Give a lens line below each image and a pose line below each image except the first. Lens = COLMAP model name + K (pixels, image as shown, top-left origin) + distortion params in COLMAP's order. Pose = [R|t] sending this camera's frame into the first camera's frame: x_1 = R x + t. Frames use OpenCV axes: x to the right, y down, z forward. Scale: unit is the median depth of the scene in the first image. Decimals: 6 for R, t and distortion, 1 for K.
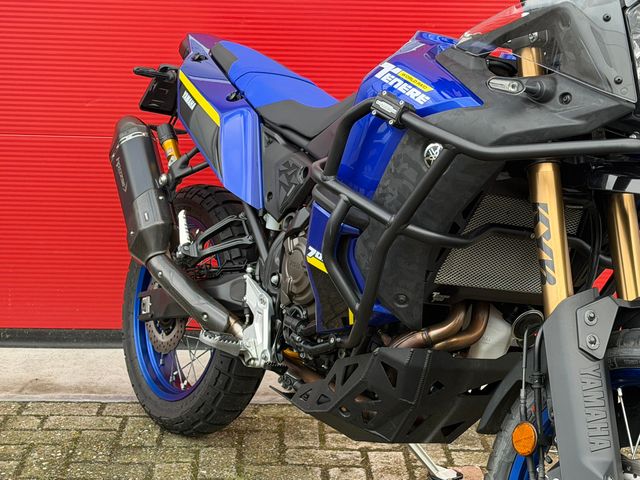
lens RADIAL K [[1262.4, 0, 320.0], [0, 1262.4, 240.0], [0, 0, 1]] dist [0.122908, 0.145486]
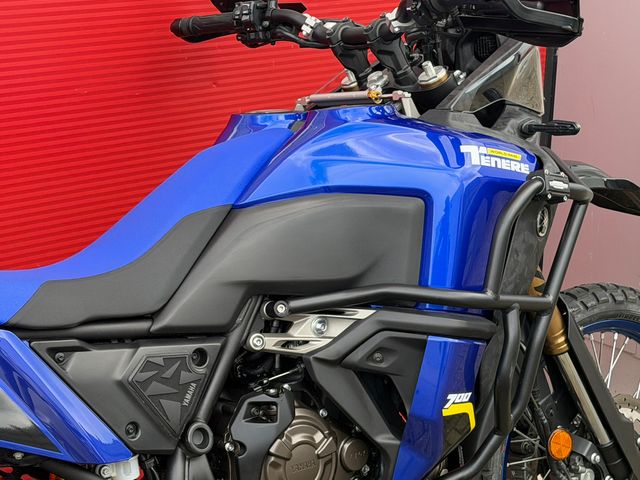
lens RADIAL K [[1376.3, 0, 320.0], [0, 1376.3, 240.0], [0, 0, 1]] dist [0.100137, 0.571592]
pose [[-0.100168, -0.305001, 0.947070, -0.824499], [0.211508, 0.923574, 0.319805, -0.395430], [-0.972230, 0.232347, -0.028003, 1.132295]]
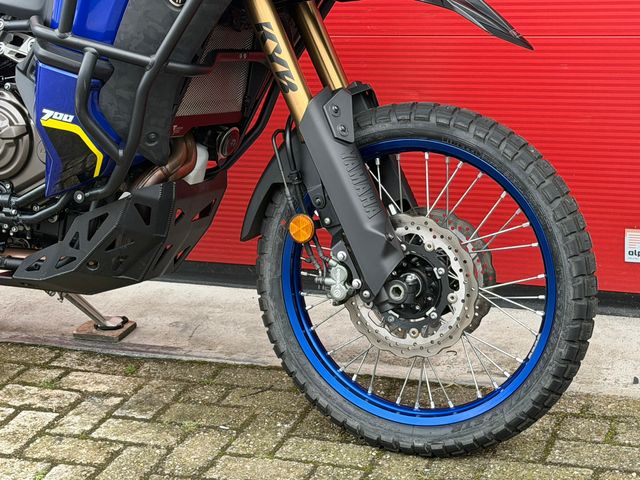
lens RADIAL K [[1376.3, 0, 320.0], [0, 1376.3, 240.0], [0, 0, 1]] dist [0.100137, 0.571592]
pose [[0.812817, -0.253856, 0.524296, -0.453049], [0.209399, 0.967217, 0.143680, -0.007080], [-0.543581, -0.006999, 0.839327, -0.043963]]
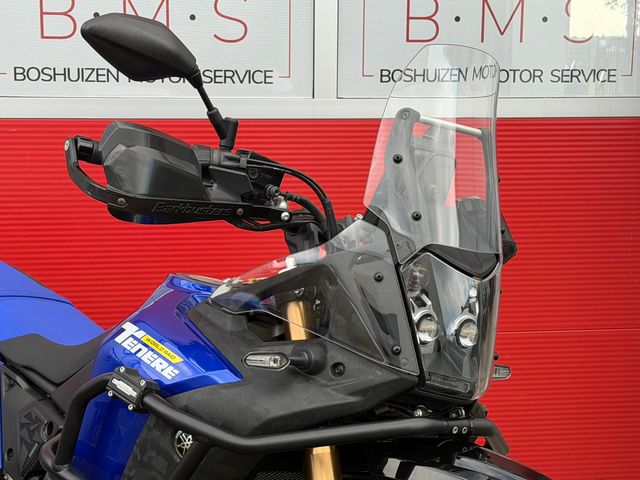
lens RADIAL K [[1262.4, 0, 320.0], [0, 1262.4, 240.0], [0, 0, 1]] dist [0.122908, 0.145486]
pose [[0.989401, -0.037355, 0.140325, 0.062118], [0.049278, 0.995374, -0.082474, -0.119135], [-0.136595, 0.088515, 0.986664, 0.154935]]
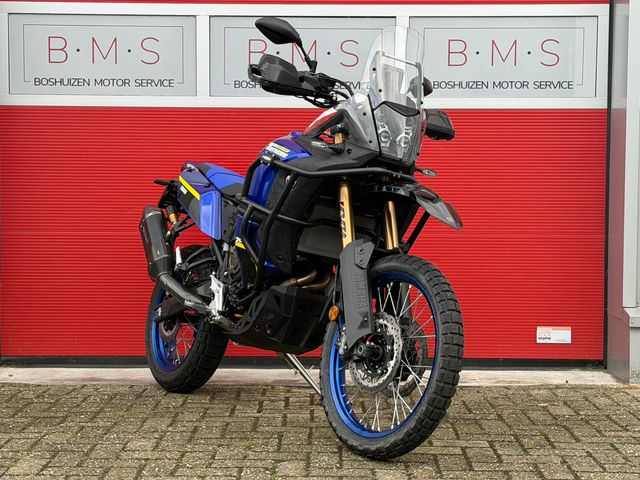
lens RADIAL K [[1262.4, 0, 320.0], [0, 1262.4, 240.0], [0, 0, 1]] dist [0.122908, 0.145486]
pose [[0.999341, -0.015820, -0.032666, 0.195735], [0.009185, 0.980943, -0.194078, 0.412730], [0.035113, 0.193650, 0.980442, -0.974363]]
